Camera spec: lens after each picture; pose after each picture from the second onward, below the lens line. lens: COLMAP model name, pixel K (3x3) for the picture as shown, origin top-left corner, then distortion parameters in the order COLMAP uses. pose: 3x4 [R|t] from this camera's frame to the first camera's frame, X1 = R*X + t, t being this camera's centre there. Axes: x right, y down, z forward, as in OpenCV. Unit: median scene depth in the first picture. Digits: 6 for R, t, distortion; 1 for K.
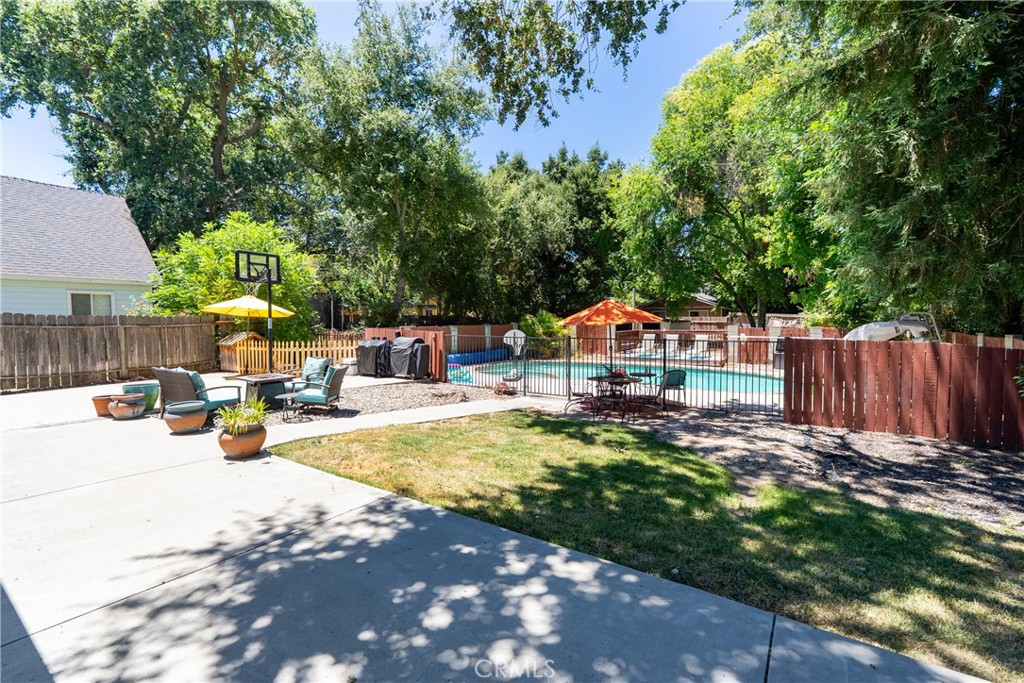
lens RADIAL K [[460.2, 0, 512.3], [0, 460.2, 339.7], [0, 0, 1]] dist [-0.006377, 0.002101]
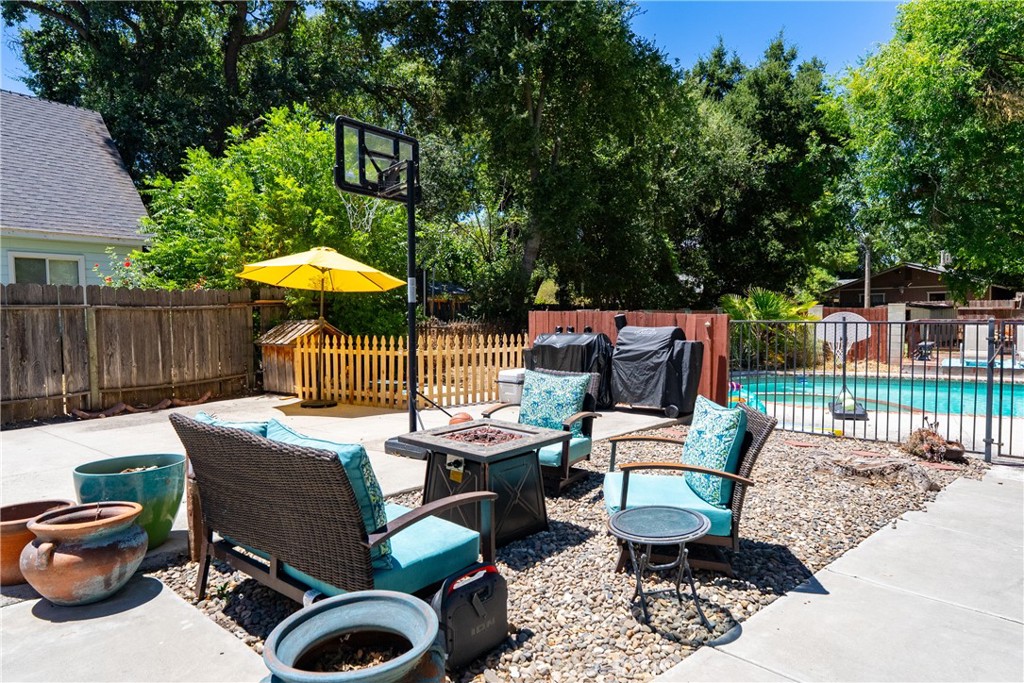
lens RADIAL K [[595.4, 0, 511.8], [0, 595.4, 339.3], [0, 0, 1]] dist [-0.004045, 0.000225]
pose [[0.994831, -0.002147, -0.101522, -0.193792], [0.001836, 0.999993, -0.003155, 0.005859], [0.101528, 0.002952, 0.994828, 0.236749]]
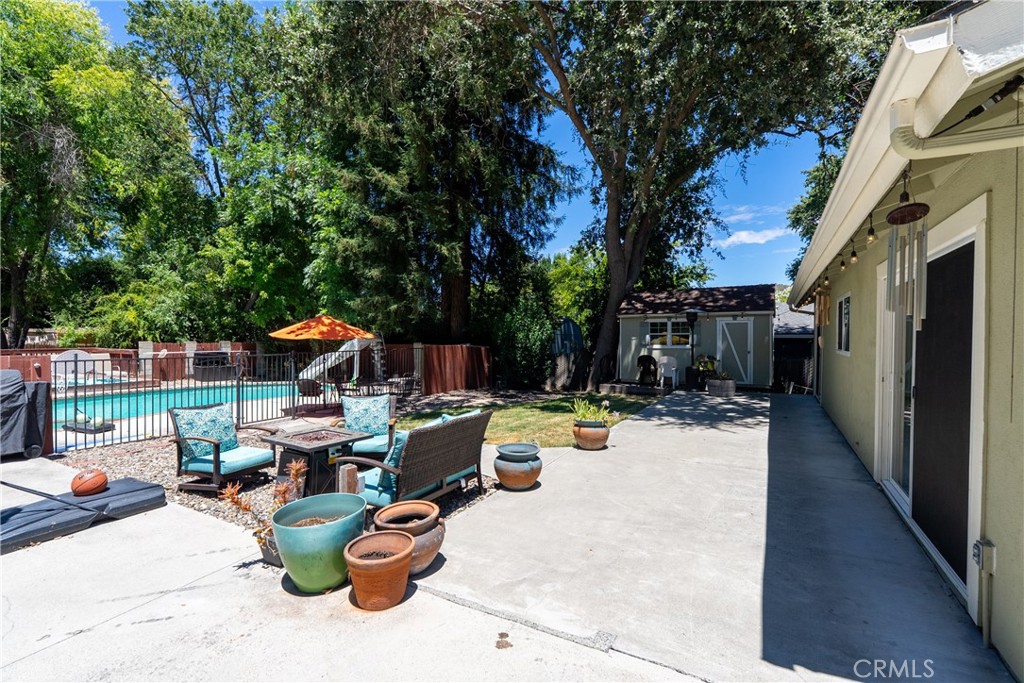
lens RADIAL K [[460.2, 0, 512.3], [0, 460.2, 339.7], [0, 0, 1]] dist [-0.006377, 0.002101]
pose [[-0.087693, -0.005413, 0.996133, -0.447719], [0.041504, 0.999097, 0.009082, -0.011380], [-0.995283, 0.042140, -0.087389, 0.332599]]
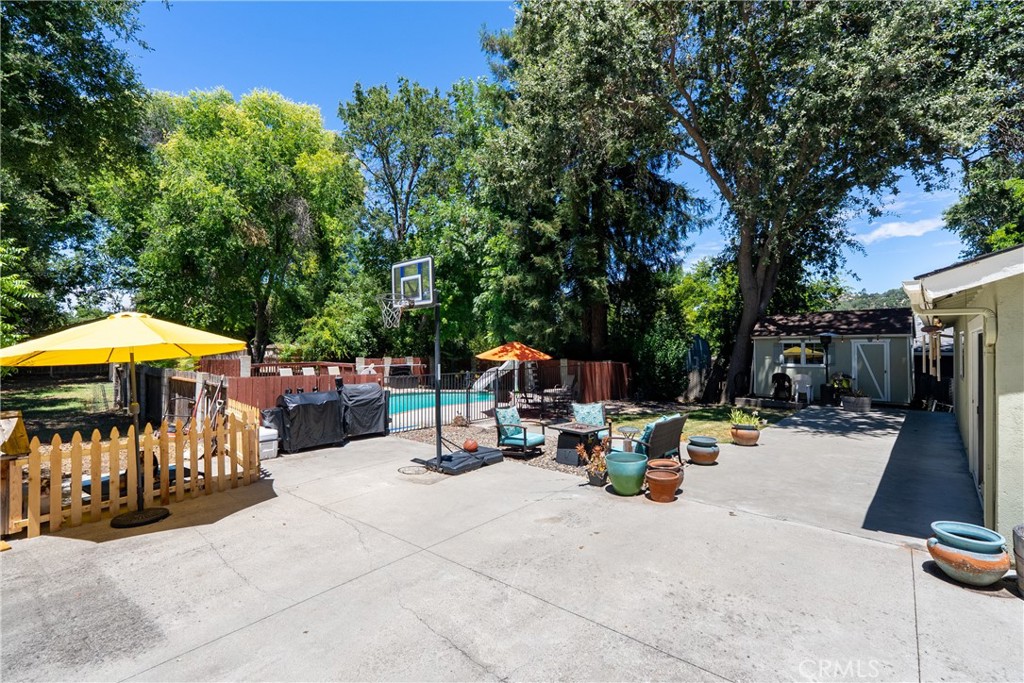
lens RADIAL K [[460.2, 0, 512.3], [0, 460.2, 339.7], [0, 0, 1]] dist [-0.006377, 0.002101]
pose [[0.140264, 0.013727, 0.990019, -0.602455], [0.043851, 0.998837, -0.020062, -0.033067], [-0.989143, 0.046228, 0.139499, 0.406804]]
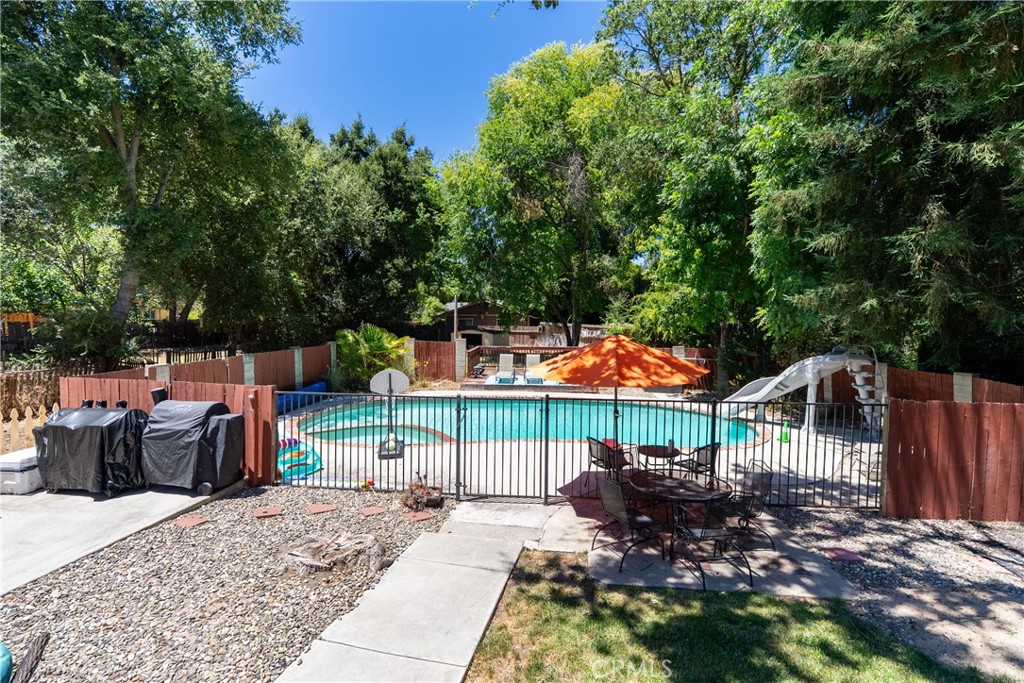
lens RADIAL K [[460.2, 0, 512.3], [0, 460.2, 339.7], [0, 0, 1]] dist [-0.006377, 0.002101]
pose [[0.874094, -0.012443, 0.485598, -0.103504], [0.012255, 0.999919, 0.003564, -0.042487], [-0.485602, 0.002836, 0.874175, 0.267899]]
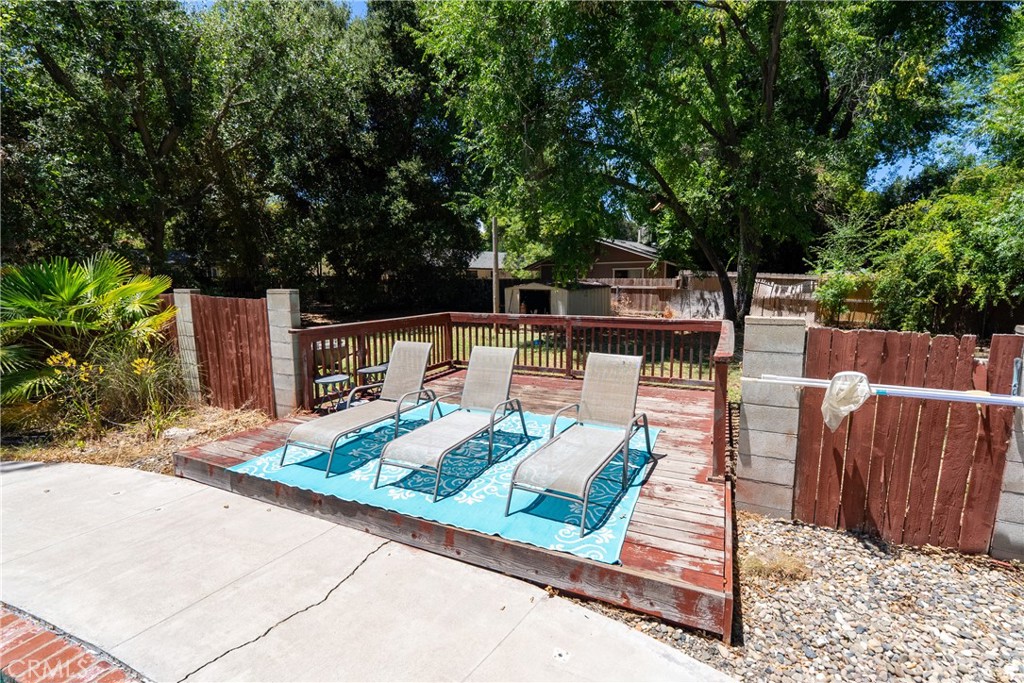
lens RADIAL K [[460.2, 0, 512.3], [0, 460.2, 339.7], [0, 0, 1]] dist [-0.006377, 0.002101]
pose [[0.992096, -0.013237, 0.124784, 0.329747], [0.003478, 0.996939, 0.078104, -0.033585], [-0.125436, -0.077053, 0.989105, 0.771865]]
